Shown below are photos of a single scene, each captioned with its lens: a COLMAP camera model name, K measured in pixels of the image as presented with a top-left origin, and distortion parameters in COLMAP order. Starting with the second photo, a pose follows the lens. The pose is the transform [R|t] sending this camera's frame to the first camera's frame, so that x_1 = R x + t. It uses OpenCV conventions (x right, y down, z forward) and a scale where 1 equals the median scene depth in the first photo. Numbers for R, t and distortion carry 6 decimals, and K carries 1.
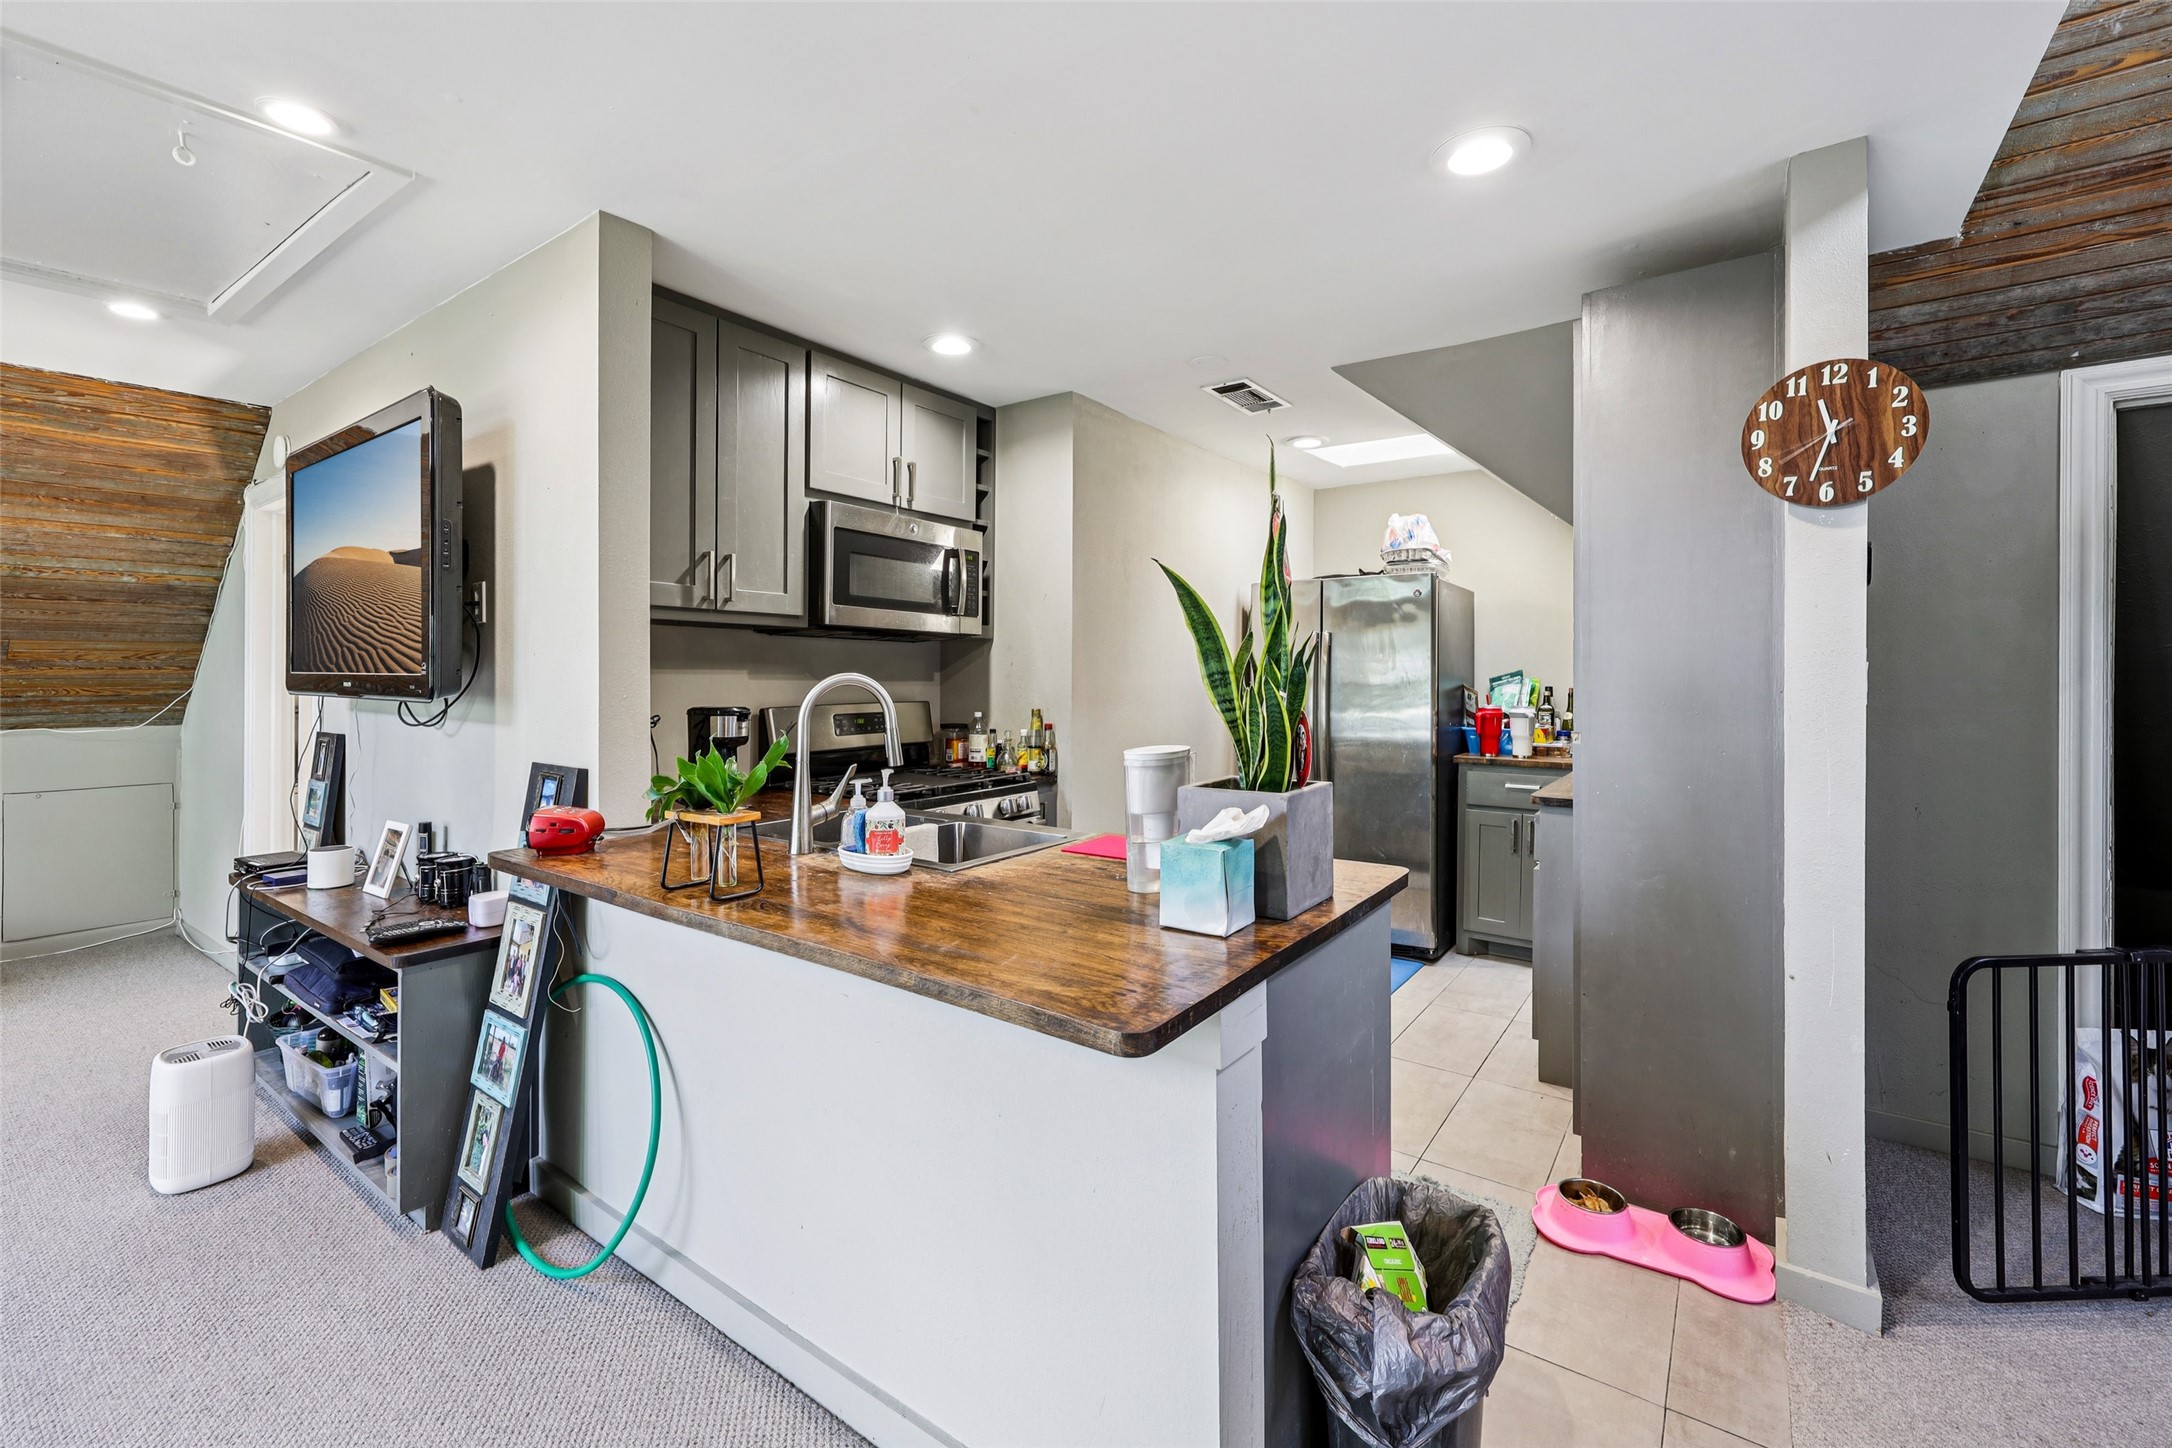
lens RADIAL K [[903.9, 0, 1088.7], [0, 903.9, 704.7], [0, 0, 1]] dist [-0.000056, -0.000224]
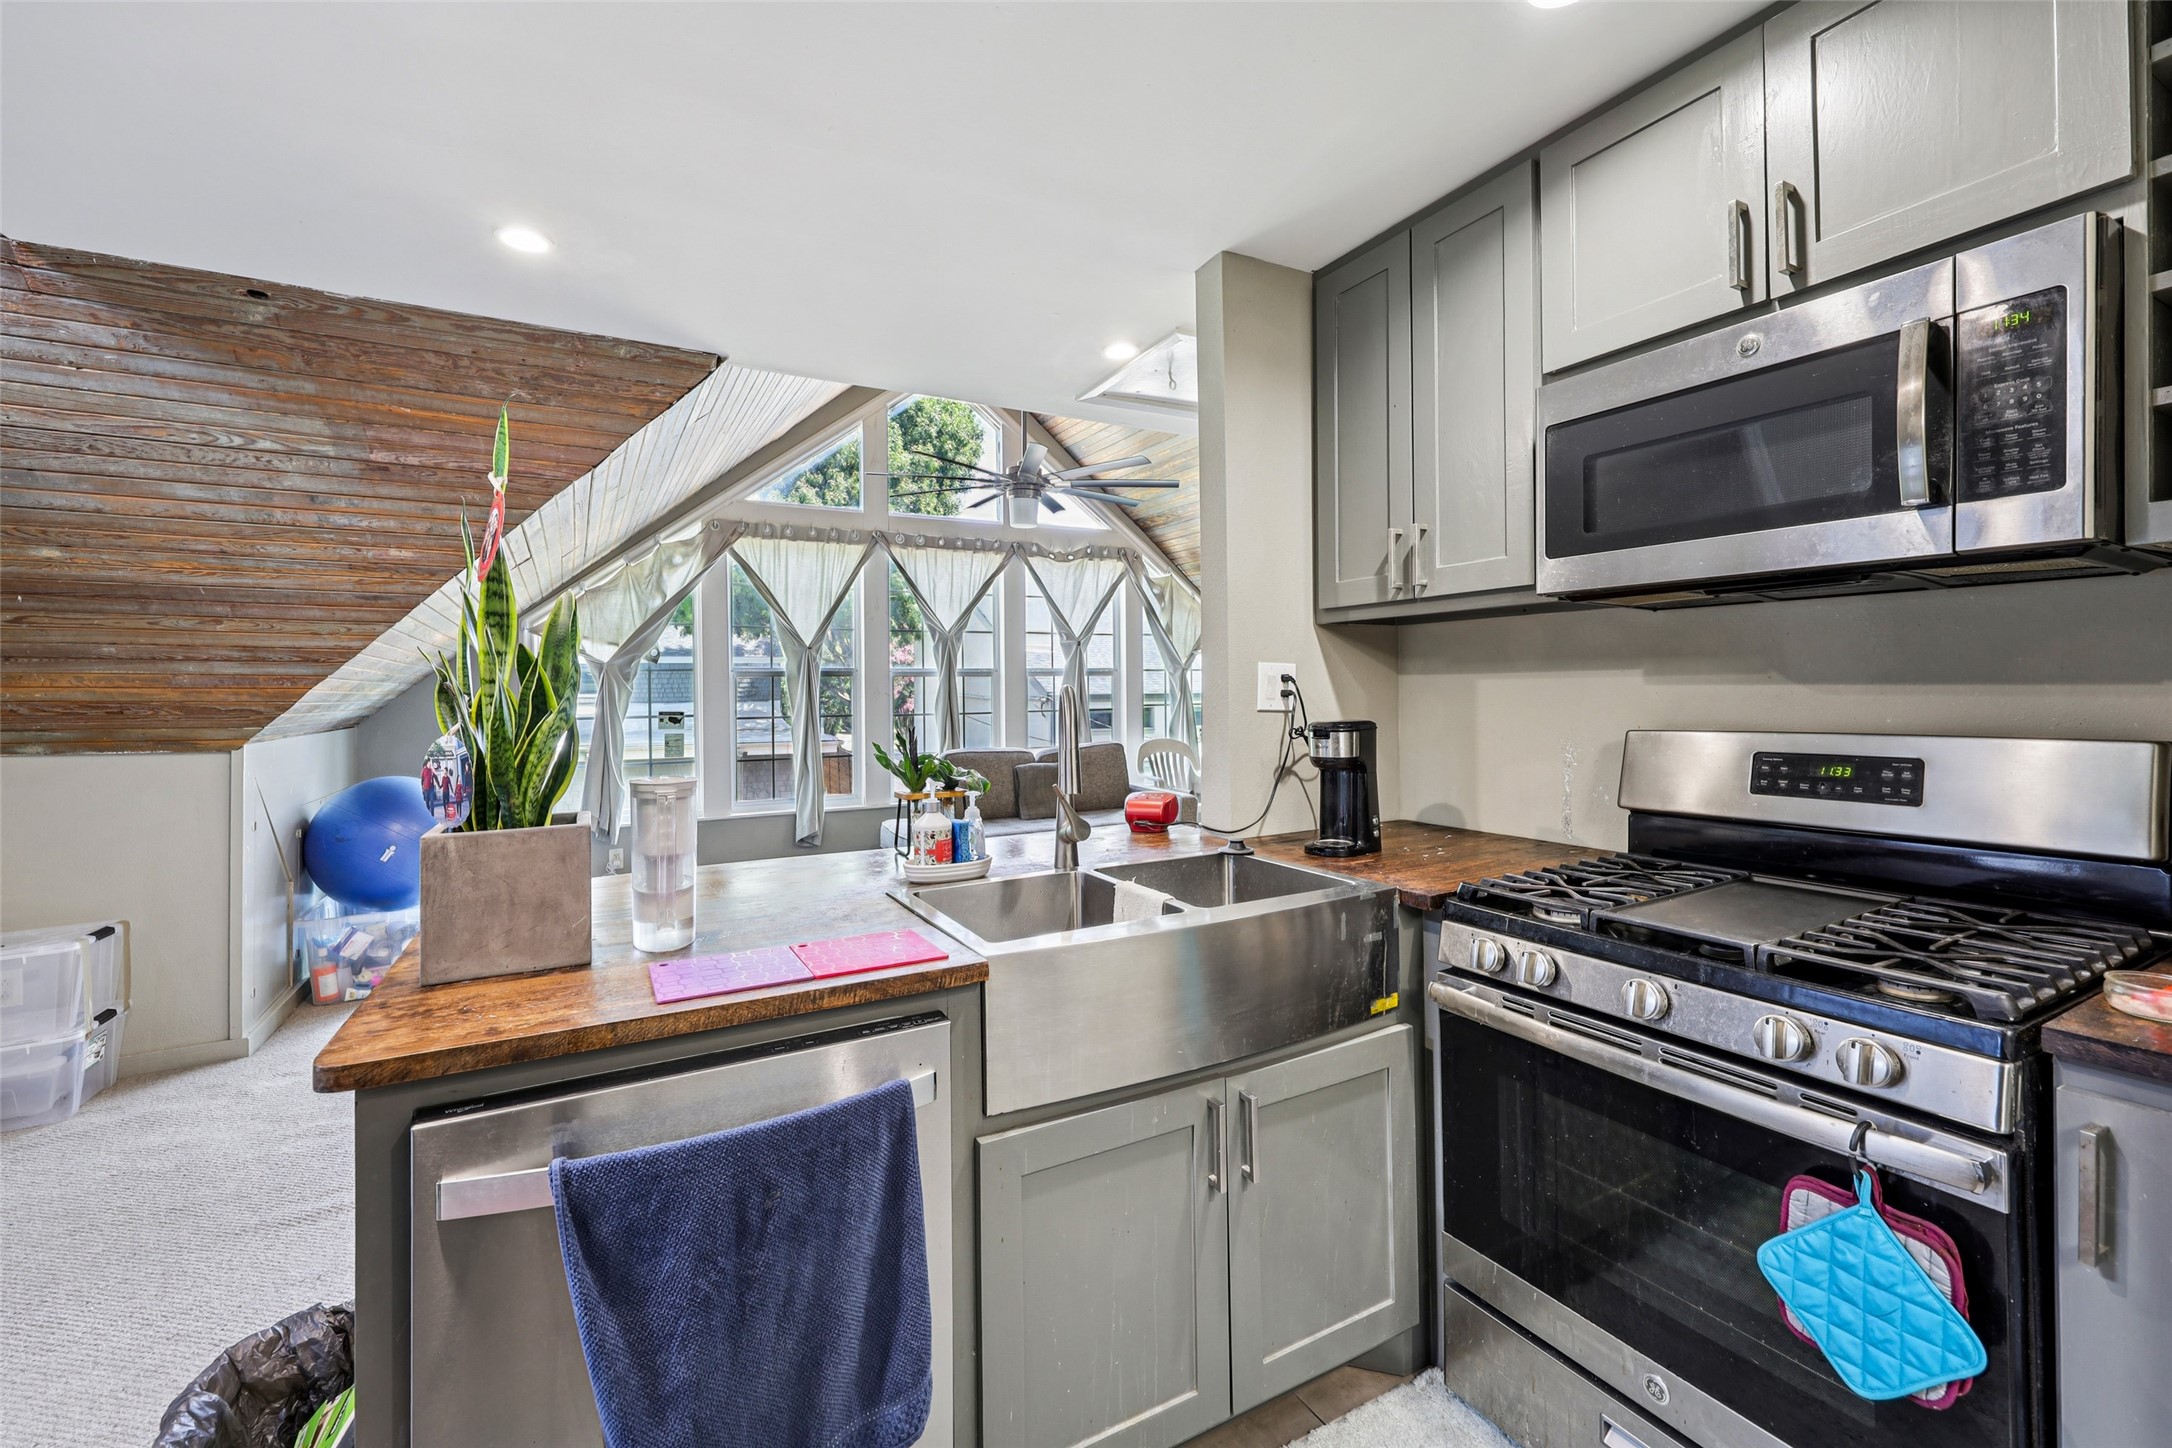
lens RADIAL K [[903.9, 0, 1088.7], [0, 903.9, 704.7], [0, 0, 1]] dist [-0.000056, -0.000224]
pose [[-0.433304, 0.018961, -0.901048, 0.306215], [-0.011778, 0.999574, 0.026699, -0.021621], [0.901171, 0.022181, -0.432896, 0.784424]]
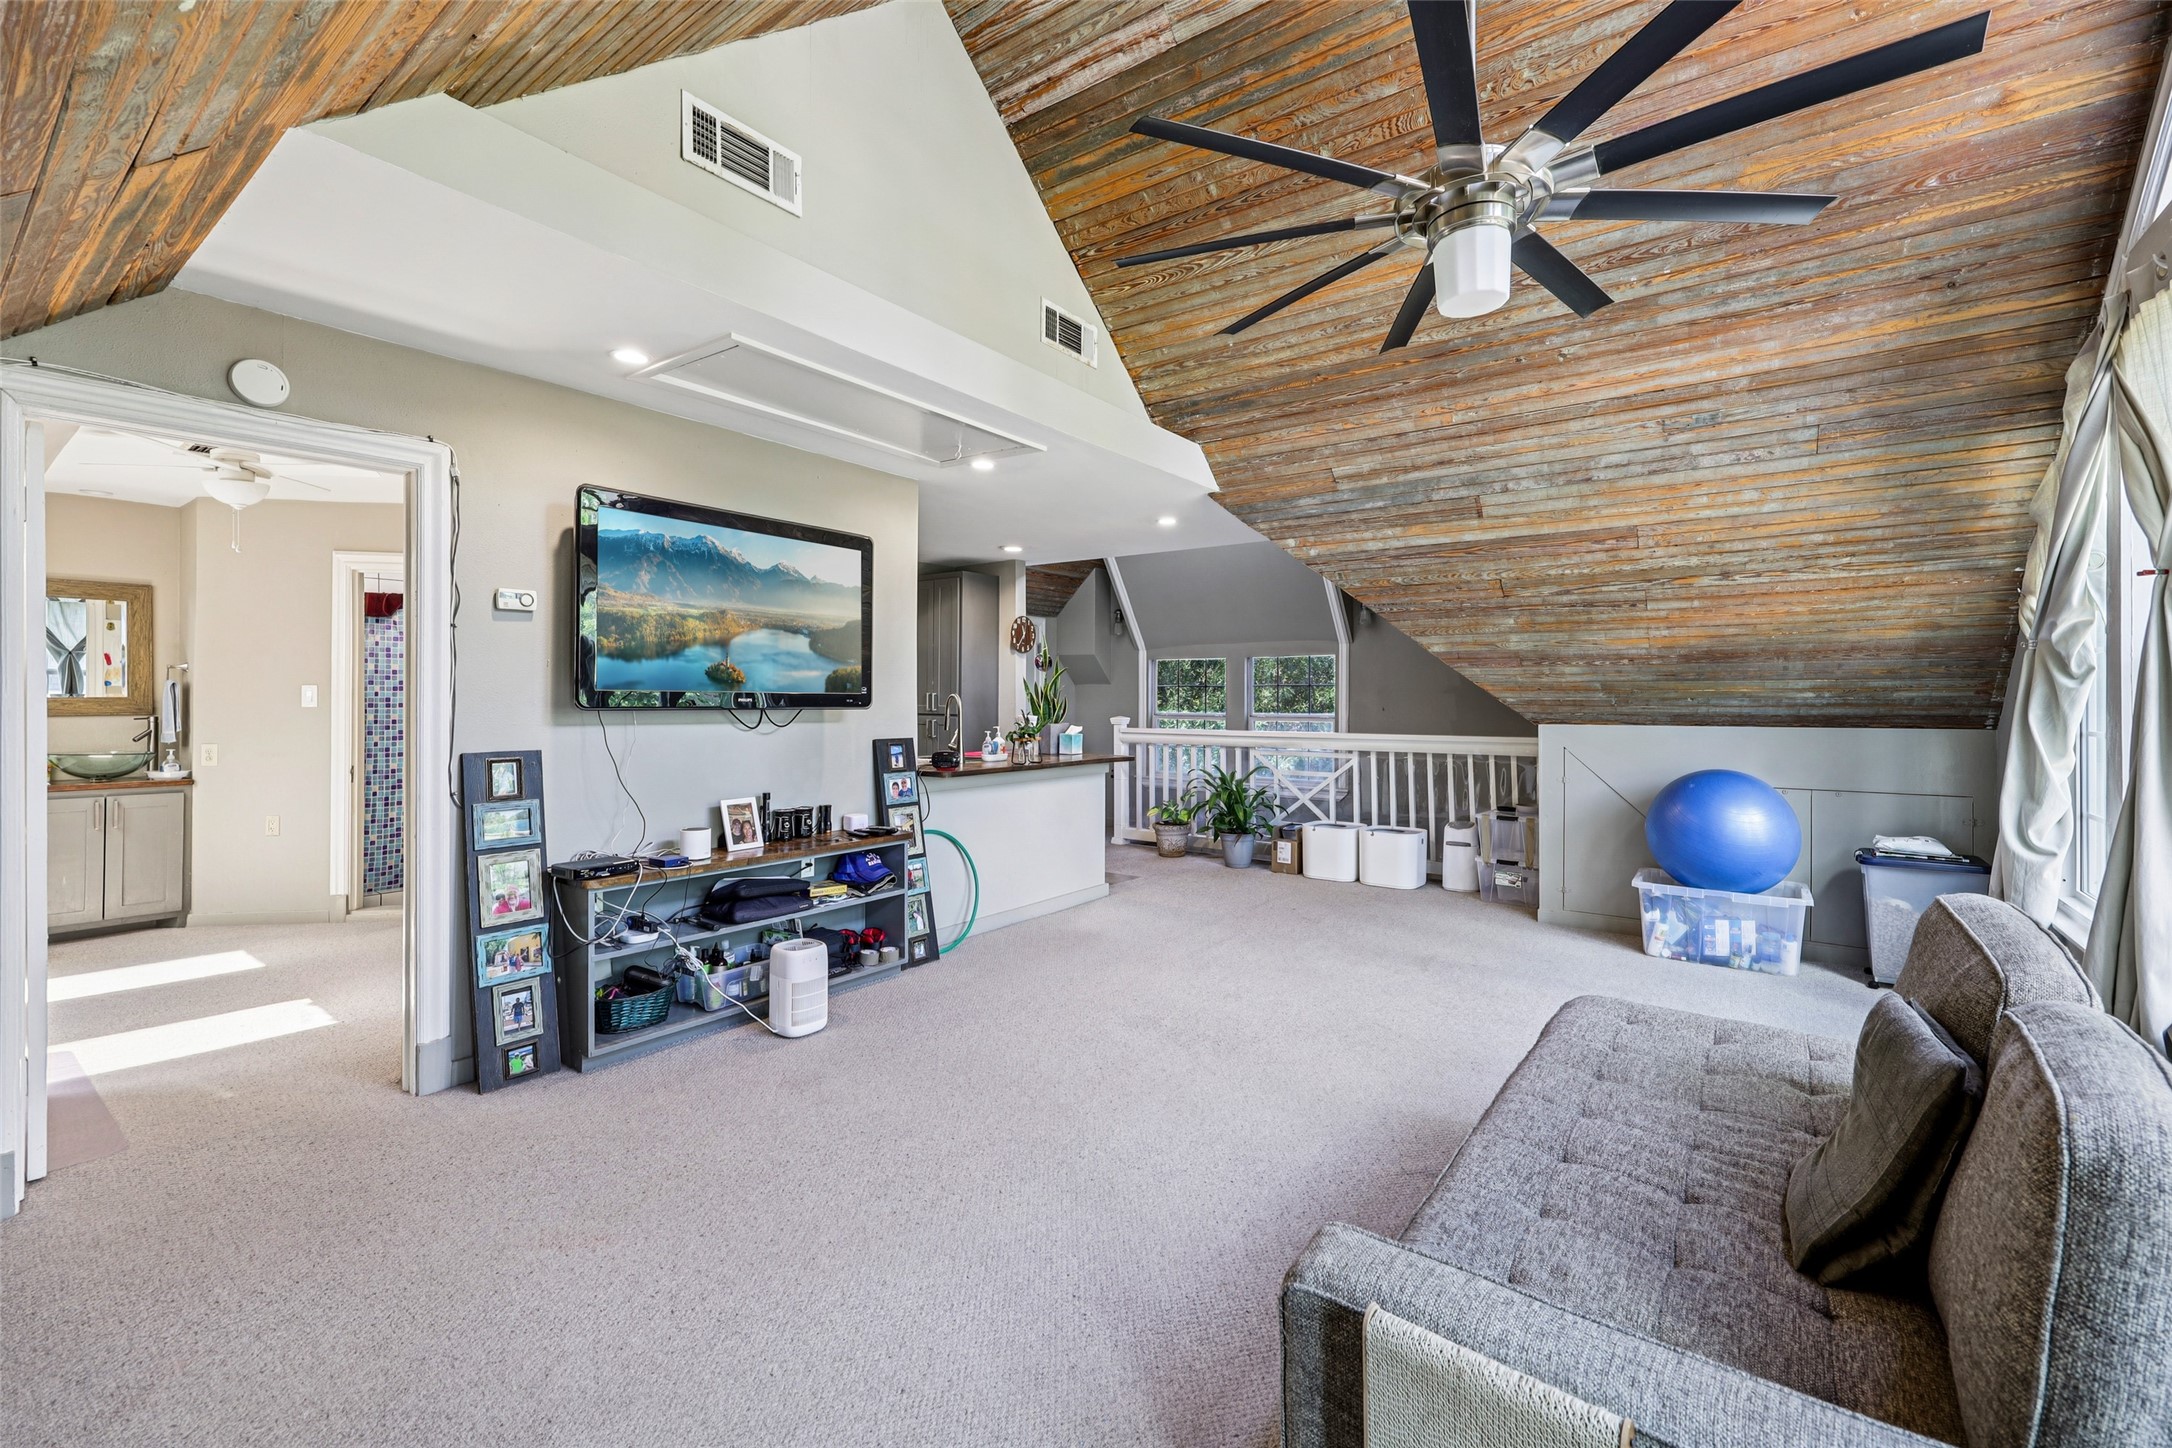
lens RADIAL K [[903.9, 0, 1088.7], [0, 903.9, 704.7], [0, 0, 1]] dist [-0.000056, -0.000224]
pose [[0.025050, -0.008880, 0.999647, -1.547797], [0.024889, 0.999656, 0.008257, -0.008280], [-0.999376, 0.024674, 0.025262, 0.311581]]
